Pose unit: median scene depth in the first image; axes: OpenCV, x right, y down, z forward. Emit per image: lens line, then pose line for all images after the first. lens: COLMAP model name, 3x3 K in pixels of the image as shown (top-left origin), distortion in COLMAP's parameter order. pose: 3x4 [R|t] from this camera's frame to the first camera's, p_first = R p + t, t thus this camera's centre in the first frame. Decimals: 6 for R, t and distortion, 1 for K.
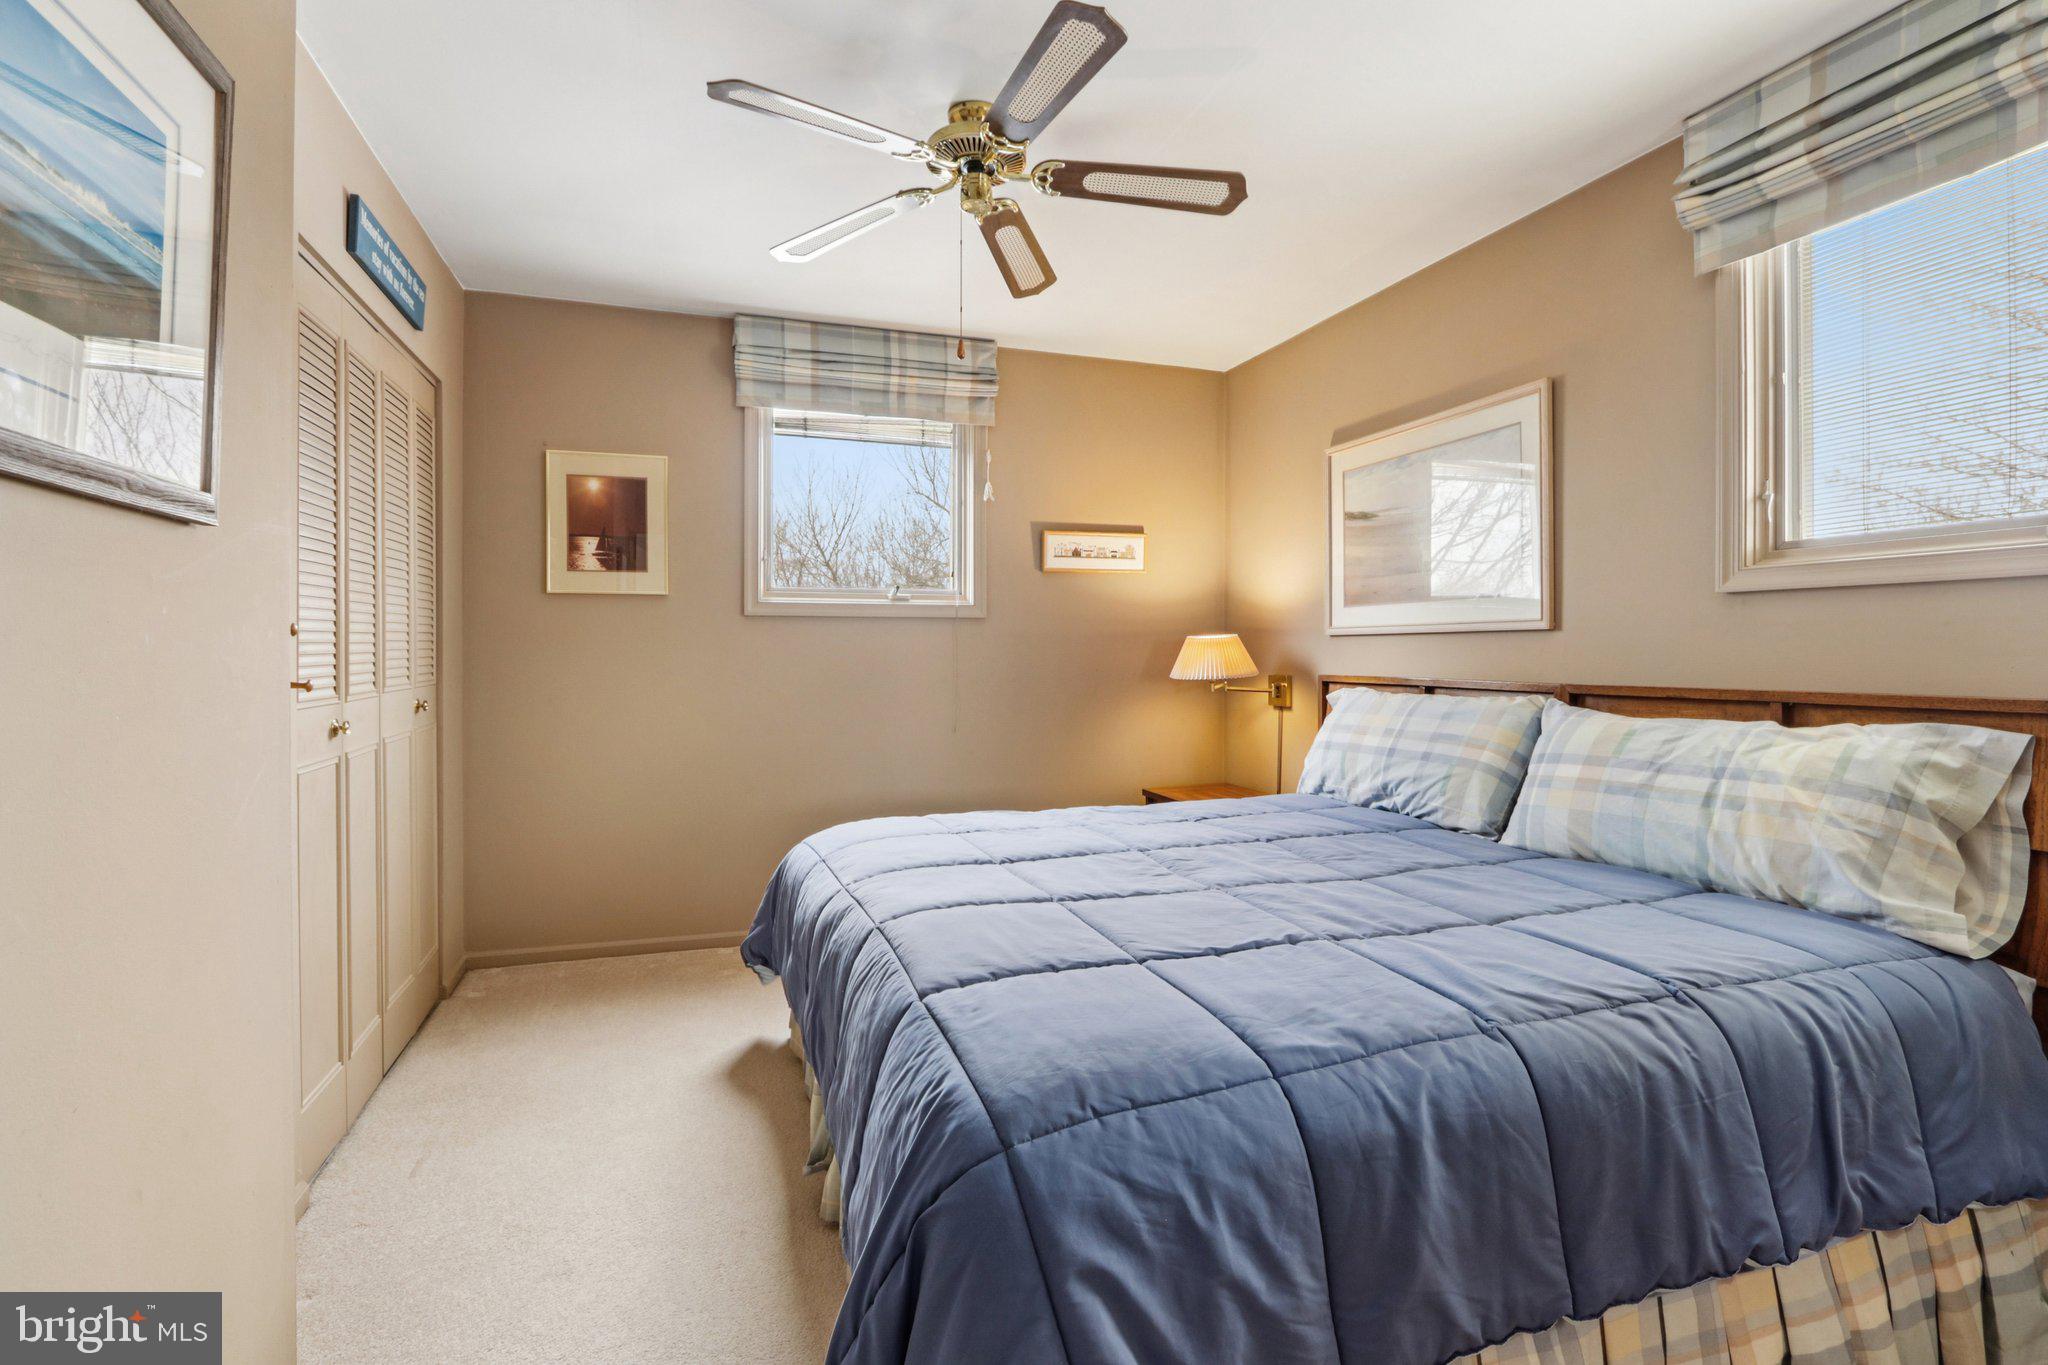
lens RADIAL K [[956.6, 0, 1007.9], [0, 956.6, 639.4], [0, 0, 1]] dist [-0.012950, 0.001118]
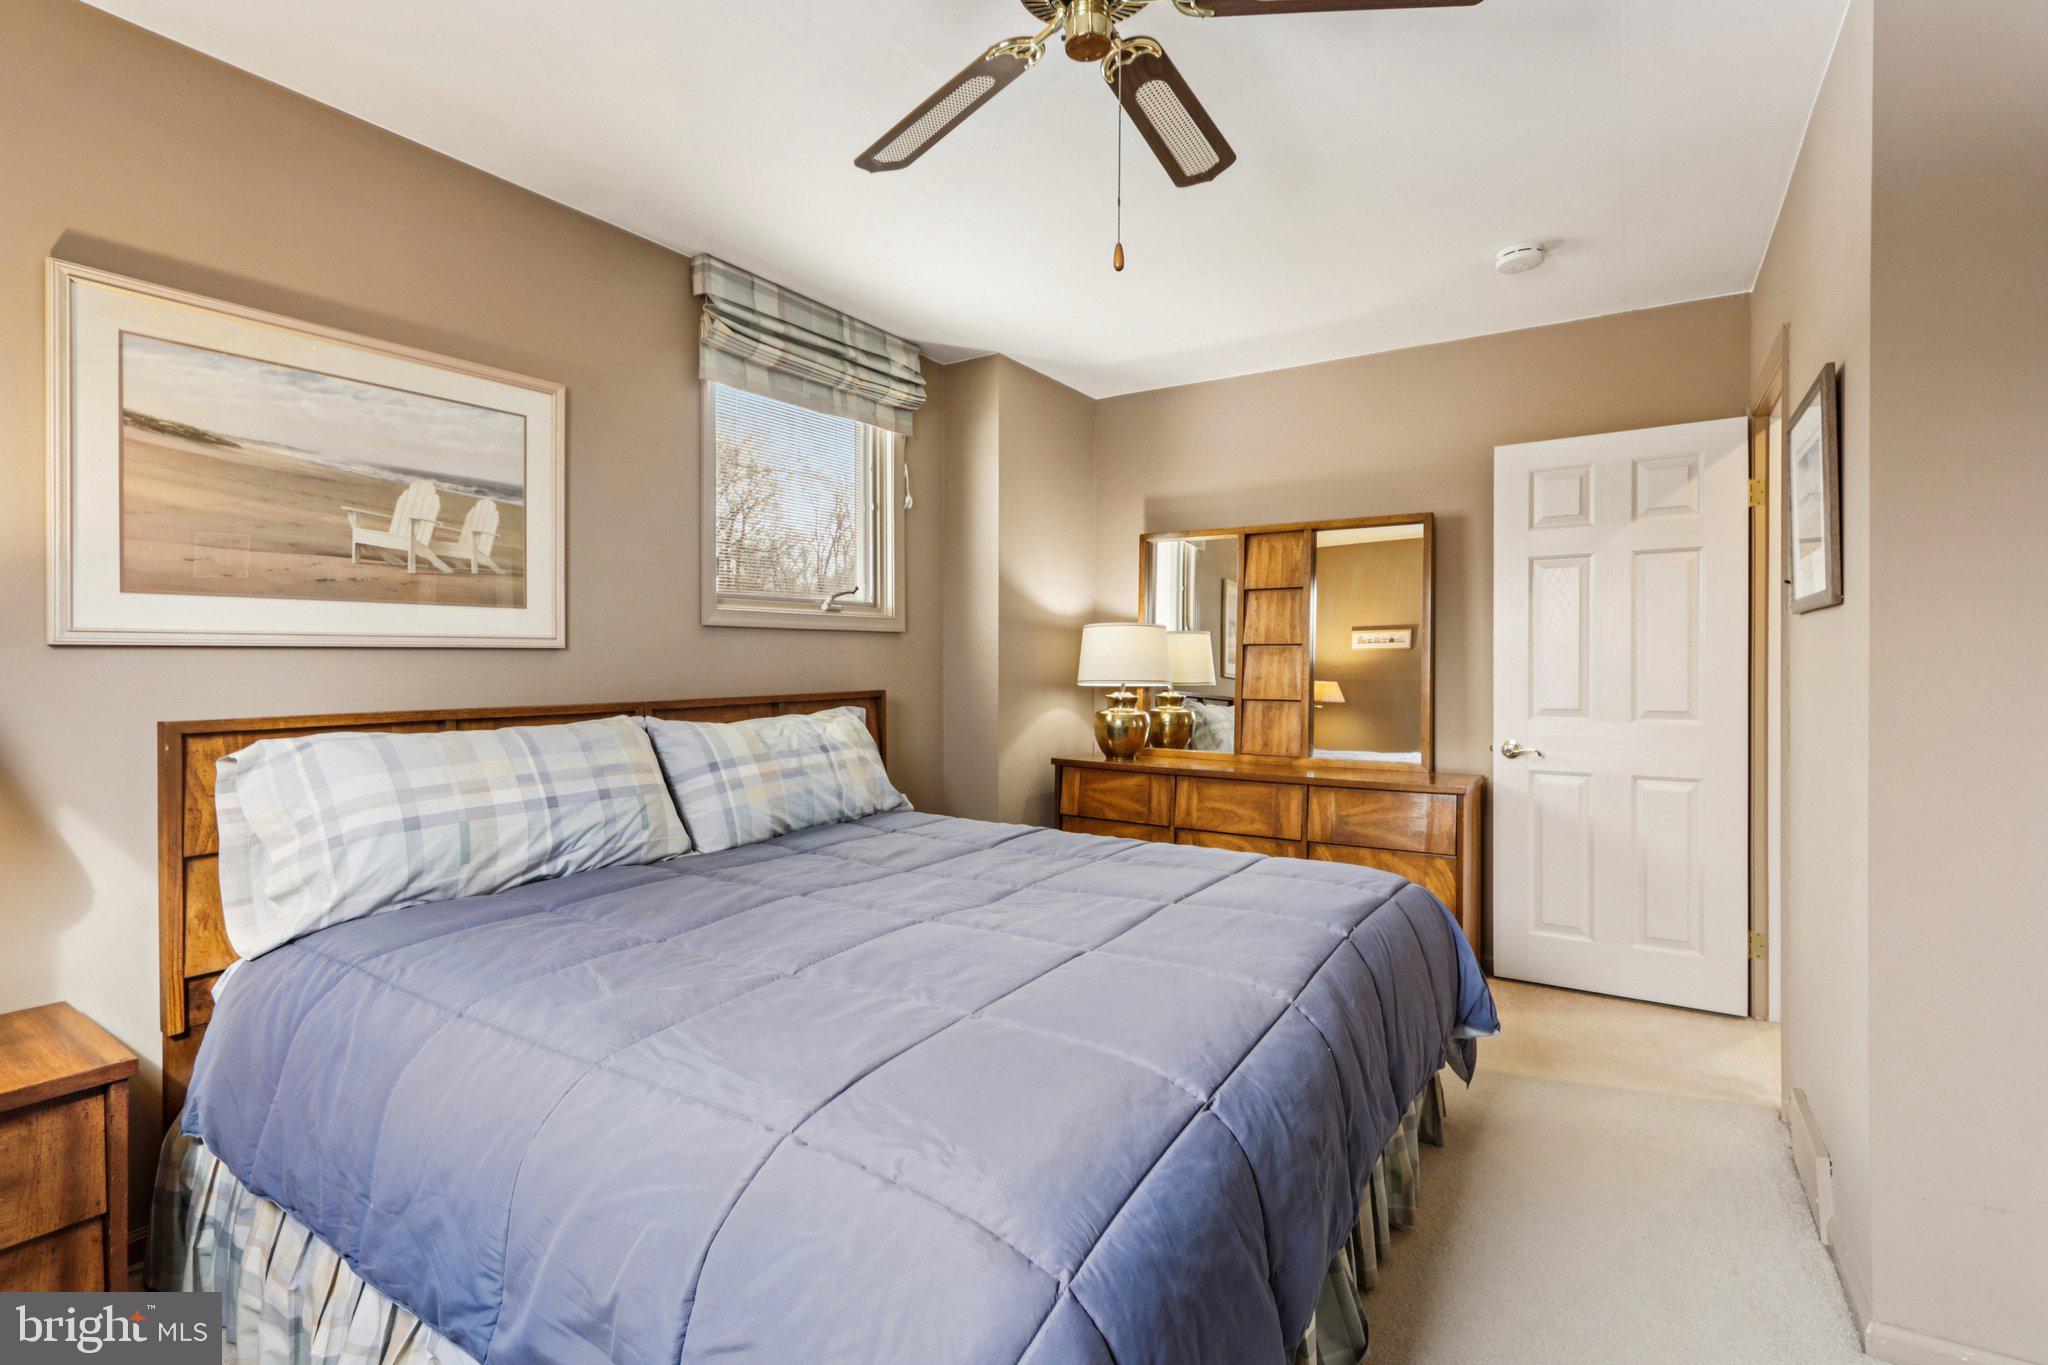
lens RADIAL K [[956.6, 0, 1024.2], [0, 956.6, 676.4], [0, 0, 1]] dist [-0.012950, 0.001118]
pose [[-0.629364, -0.003445, 0.777103, -0.456390], [-0.000057, 0.999990, 0.004387, 0.012385], [-0.777110, 0.002717, -0.629359, 1.213170]]
